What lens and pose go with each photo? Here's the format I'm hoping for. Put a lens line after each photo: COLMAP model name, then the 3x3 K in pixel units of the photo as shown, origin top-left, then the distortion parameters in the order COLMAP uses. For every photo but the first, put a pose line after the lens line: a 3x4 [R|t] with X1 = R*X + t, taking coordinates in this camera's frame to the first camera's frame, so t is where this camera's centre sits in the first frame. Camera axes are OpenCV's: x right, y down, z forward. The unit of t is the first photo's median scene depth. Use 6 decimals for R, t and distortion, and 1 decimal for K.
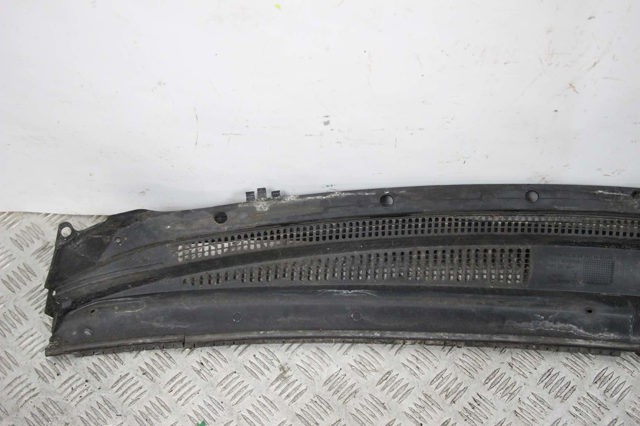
lens RADIAL K [[819.6, 0, 323.6], [0, 819.6, 212.9], [0, 0, 1]] dist [0.026465, 0.000000]
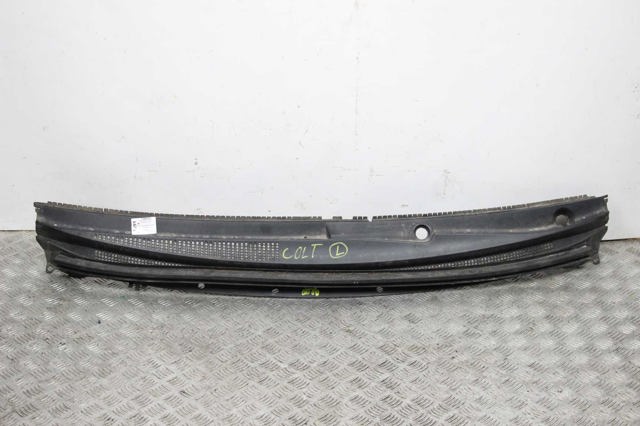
lens RADIAL K [[1128.6, 0, 320.7], [0, 1128.6, 216.6], [0, 0, 1]] dist [0.127332, 0.000000]
pose [[0.999137, 0.038392, 0.015876, 0.275170], [-0.025487, 0.868206, -0.495550, 1.407174], [-0.032808, 0.494717, 0.868435, -1.475516]]
